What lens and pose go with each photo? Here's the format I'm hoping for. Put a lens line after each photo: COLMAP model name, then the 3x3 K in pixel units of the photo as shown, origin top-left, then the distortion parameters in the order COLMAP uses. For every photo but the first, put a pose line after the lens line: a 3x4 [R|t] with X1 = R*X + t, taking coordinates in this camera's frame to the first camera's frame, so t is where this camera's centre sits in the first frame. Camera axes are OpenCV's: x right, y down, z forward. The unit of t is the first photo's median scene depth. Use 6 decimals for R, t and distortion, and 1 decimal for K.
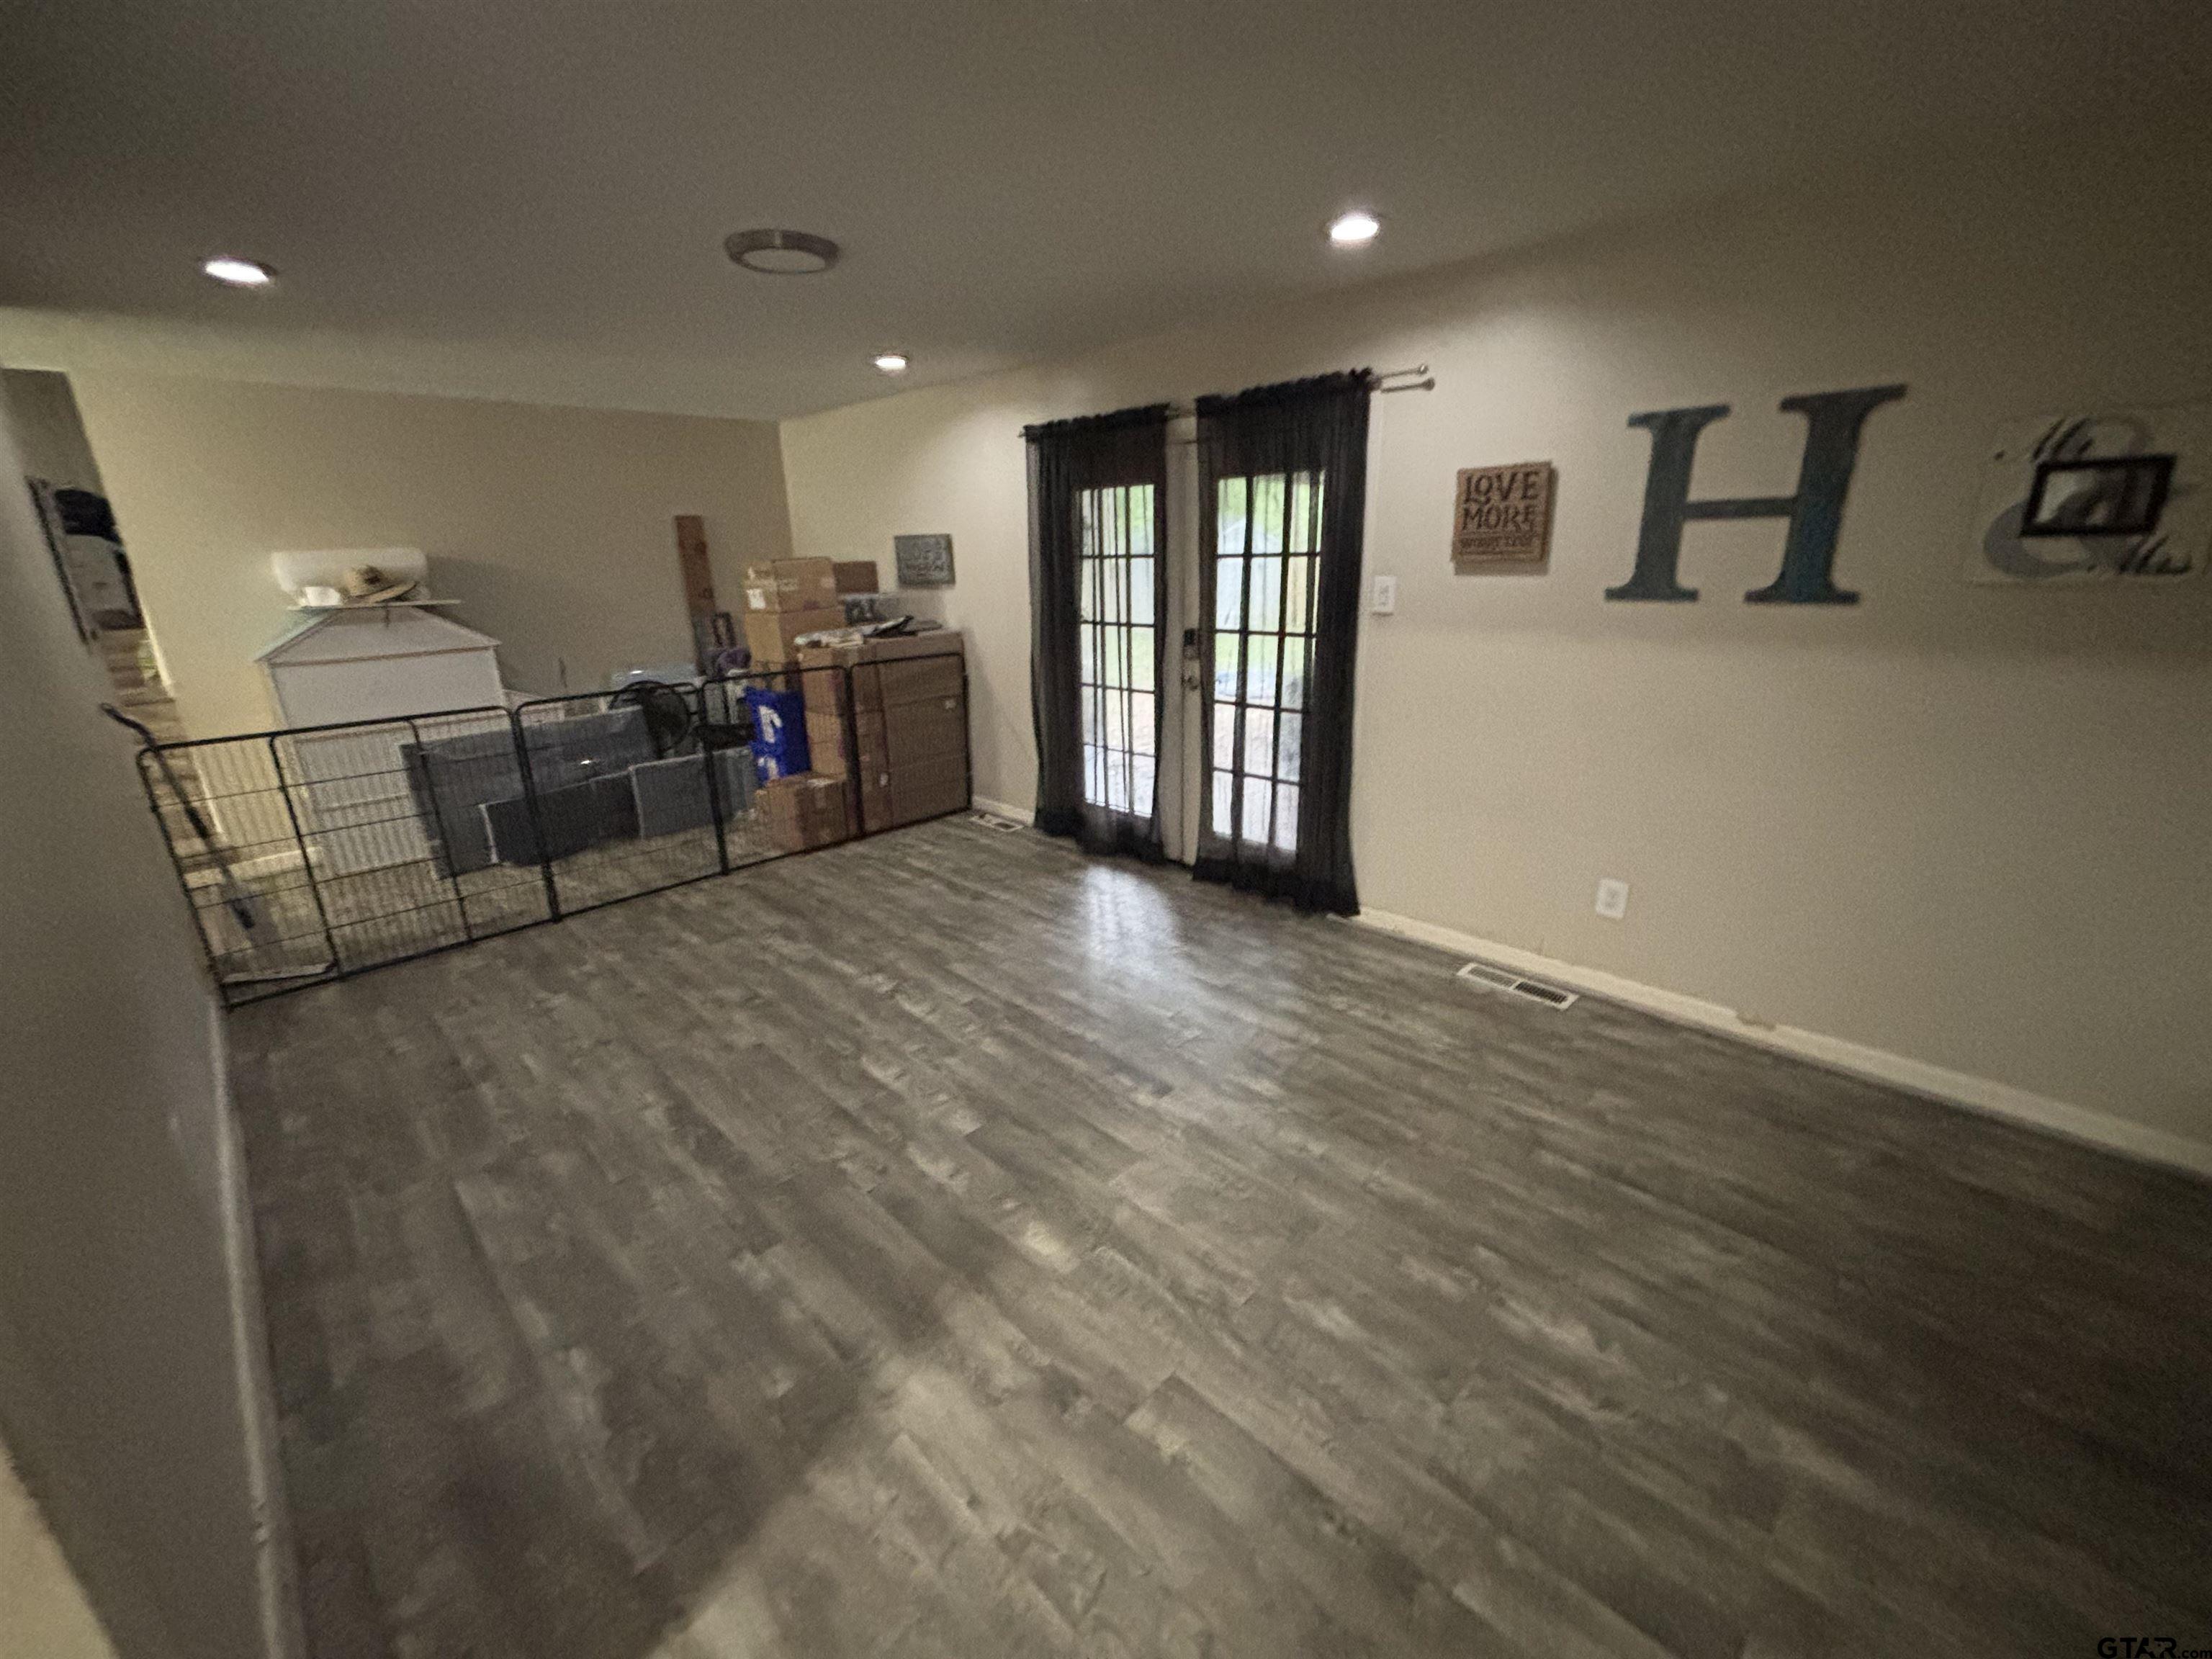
lens RADIAL K [[887.1, 0, 1093.8], [0, 887.1, 834.8], [0, 0, 1]] dist [0.006670, -0.001355]
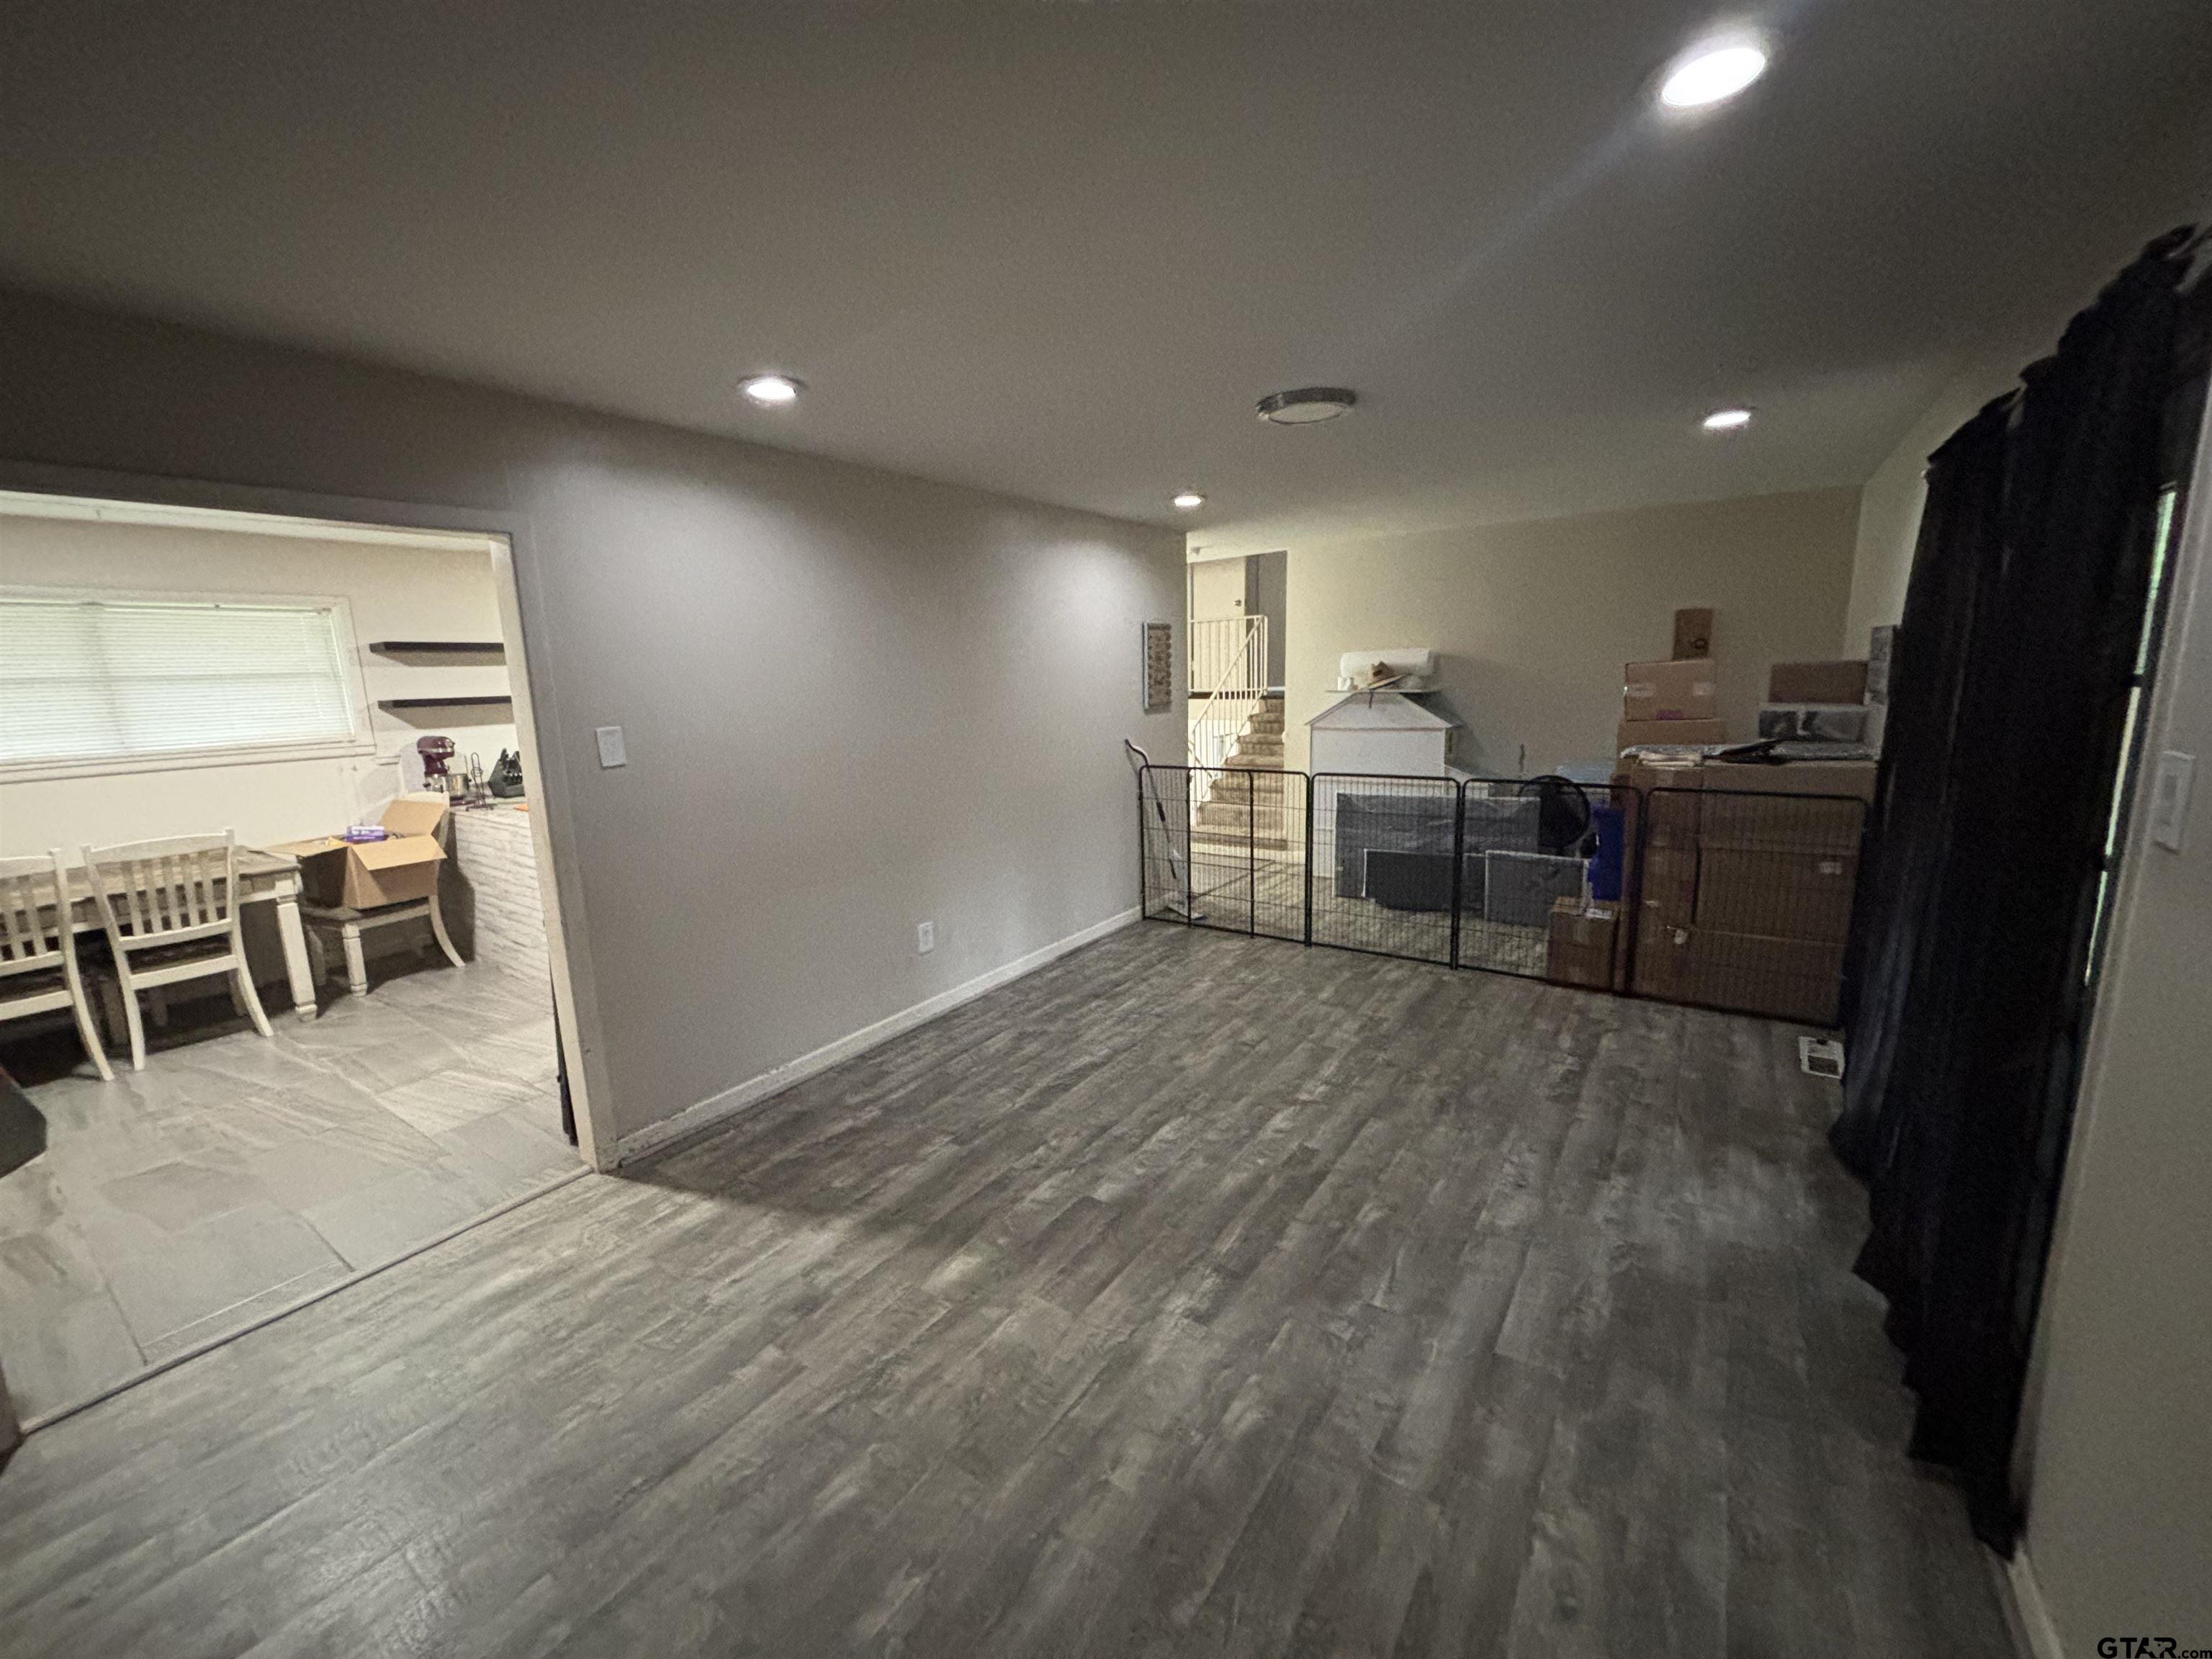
lens RADIAL K [[887.1, 0, 1096.9], [0, 887.1, 814.9], [0, 0, 1]] dist [0.006670, -0.001355]
pose [[0.178312, 0.184600, -0.966503, 0.561166], [-0.280965, 0.950902, 0.129785, -0.169803], [0.943008, 0.248412, 0.221423, 0.444673]]
